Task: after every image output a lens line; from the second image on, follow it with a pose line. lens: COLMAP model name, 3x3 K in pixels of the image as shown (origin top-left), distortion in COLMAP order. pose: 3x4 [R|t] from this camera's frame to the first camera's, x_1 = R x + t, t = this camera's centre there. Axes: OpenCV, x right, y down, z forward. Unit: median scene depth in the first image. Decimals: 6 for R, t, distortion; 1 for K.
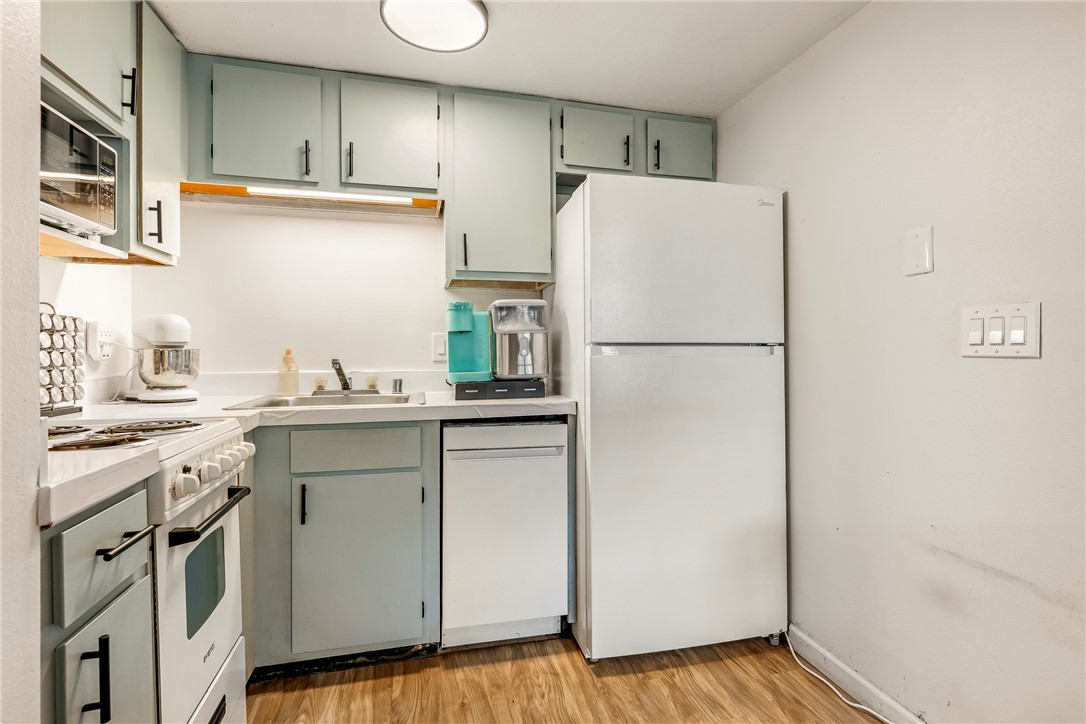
lens RADIAL K [[521.7, 0, 545.3], [0, 521.7, 352.1], [0, 0, 1]] dist [-0.002482, -0.000606]
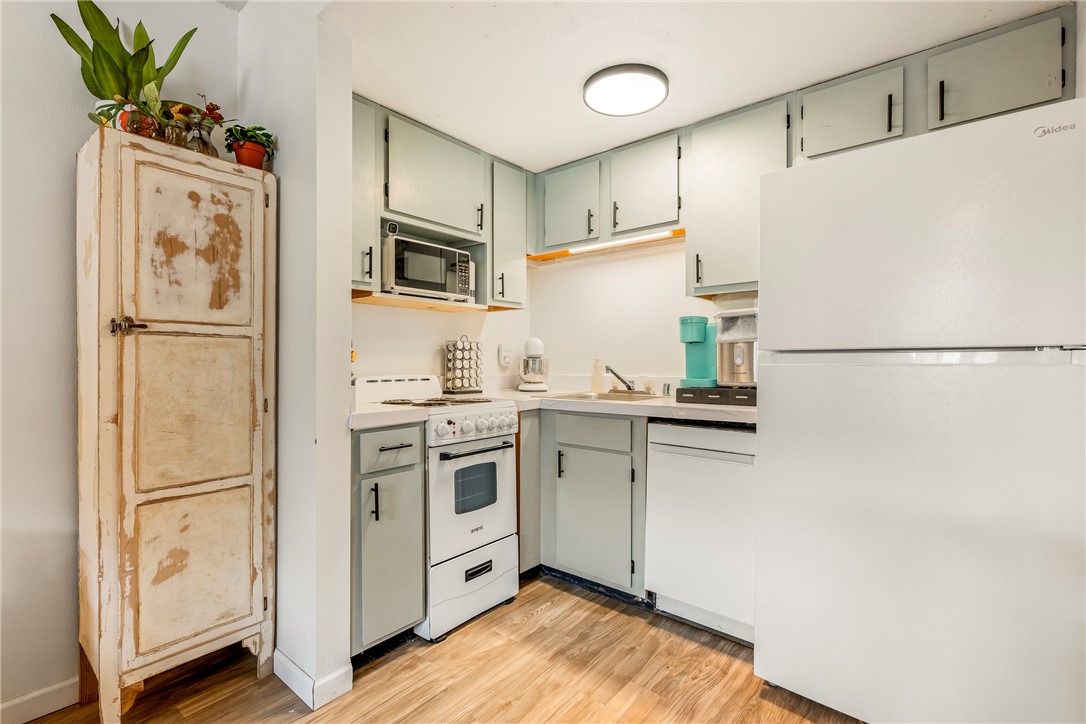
lens RADIAL K [[490.0, 0, 547.1], [0, 490.0, 366.2], [0, 0, 1]] dist [-0.001372, -0.000051]
pose [[0.587457, 0.007202, -0.809224, 0.582441], [-0.001182, 0.999967, 0.008042, 0.004152], [0.809255, -0.003768, 0.587446, 0.145832]]
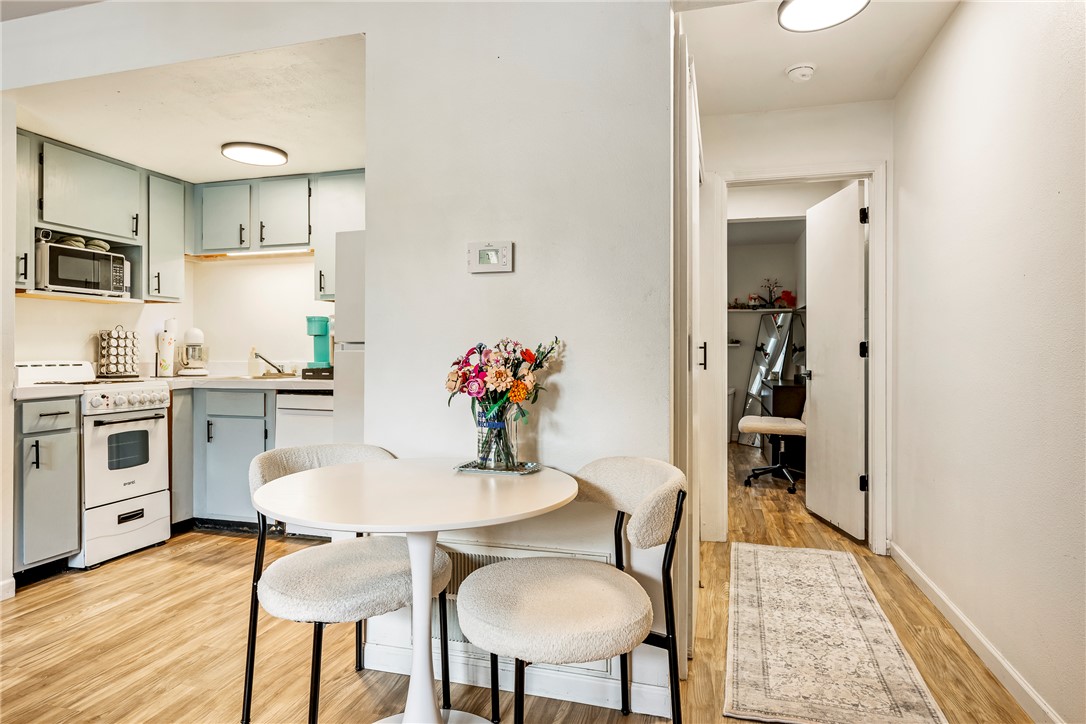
lens RADIAL K [[628.7, 0, 537.2], [0, 628.7, 353.6], [0, 0, 1]] dist [0.000143, -0.000434]
pose [[0.859803, 0.002600, -0.510620, 1.521894], [-0.002564, 0.999996, 0.000774, 0.012573], [0.510620, 0.000644, 0.859806, -0.285677]]
